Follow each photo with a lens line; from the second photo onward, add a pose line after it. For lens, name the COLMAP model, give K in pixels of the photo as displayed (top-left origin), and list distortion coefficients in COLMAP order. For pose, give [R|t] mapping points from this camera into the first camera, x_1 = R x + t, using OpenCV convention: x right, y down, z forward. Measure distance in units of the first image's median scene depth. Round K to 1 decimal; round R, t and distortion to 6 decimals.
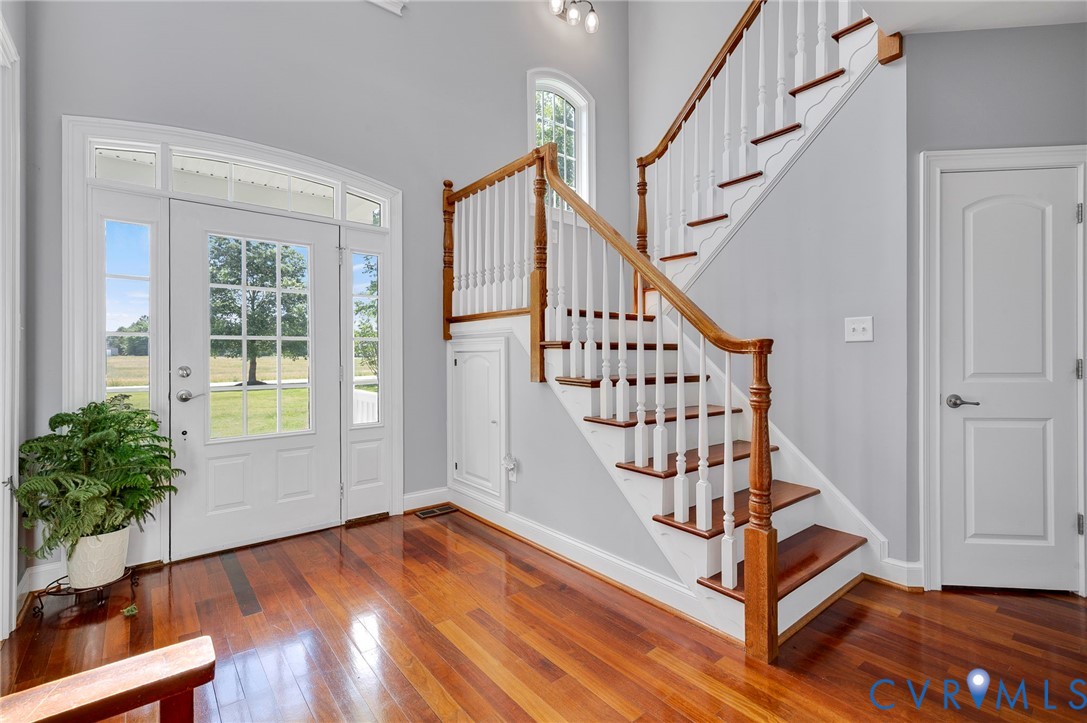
lens RADIAL K [[481.1, 0, 541.4], [0, 481.1, 357.9], [0, 0, 1]] dist [0.001405, 0.000010]
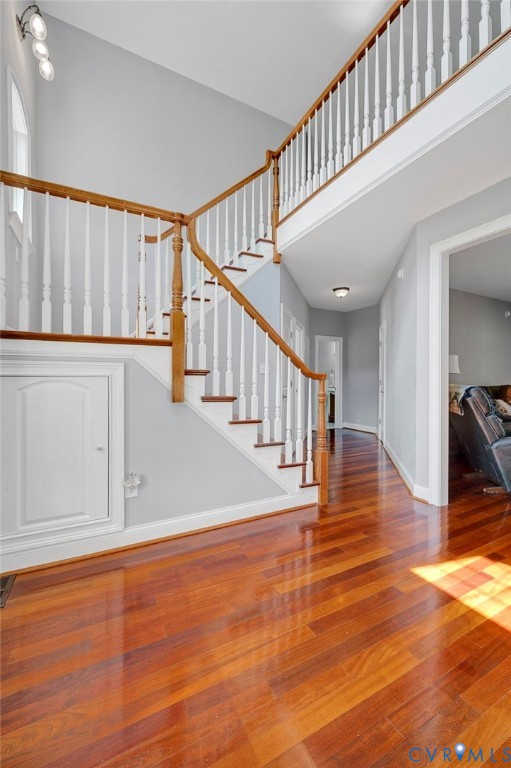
lens RADIAL K [[307.7, 0, 253.2], [0, 307.7, 380.3], [0, 0, 1]] dist [-0.003099, -0.000151]
pose [[0.216487, -0.004164, 0.976277, -0.774790], [0.003543, 0.999988, 0.003480, -0.007501], [-0.976279, 0.002706, 0.216499, 0.677200]]
